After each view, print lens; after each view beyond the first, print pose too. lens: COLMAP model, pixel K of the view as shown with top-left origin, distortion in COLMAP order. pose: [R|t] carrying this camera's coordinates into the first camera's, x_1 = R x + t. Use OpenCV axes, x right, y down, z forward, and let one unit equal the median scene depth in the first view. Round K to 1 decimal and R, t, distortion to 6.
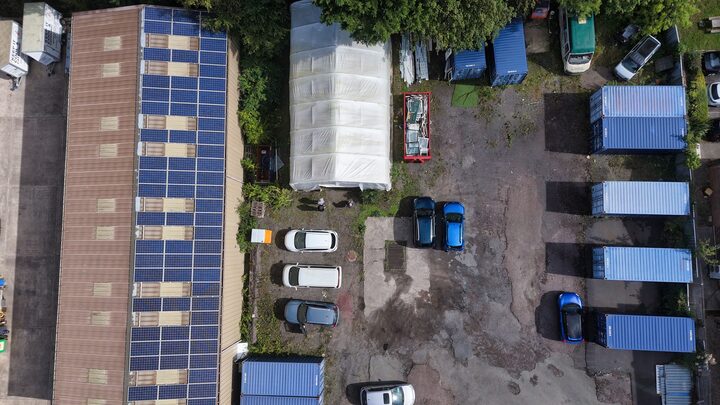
lens RADIAL K [[537.2, 0, 360.0], [0, 537.2, 202.5], [0, 0, 1]] dist [0.047803, -0.010279]
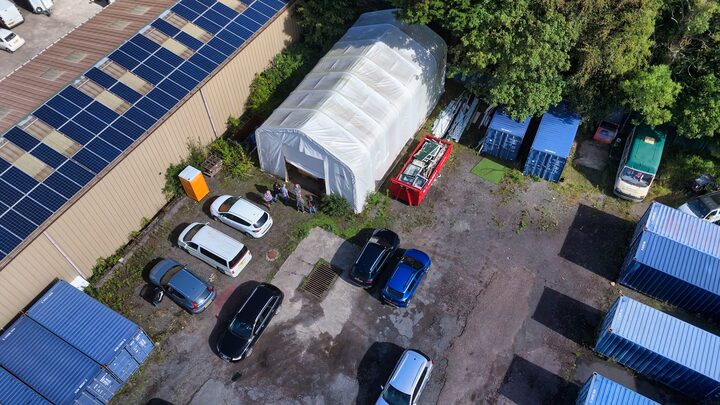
lens RADIAL K [[537.2, 0, 360.0], [0, 537.2, 202.5], [0, 0, 1]] dist [0.047803, -0.010279]
pose [[0.871754, 0.413752, -0.262402, 0.268441], [-0.489832, 0.747492, -0.448688, 0.331450], [0.010498, 0.519678, 0.854298, 0.307411]]
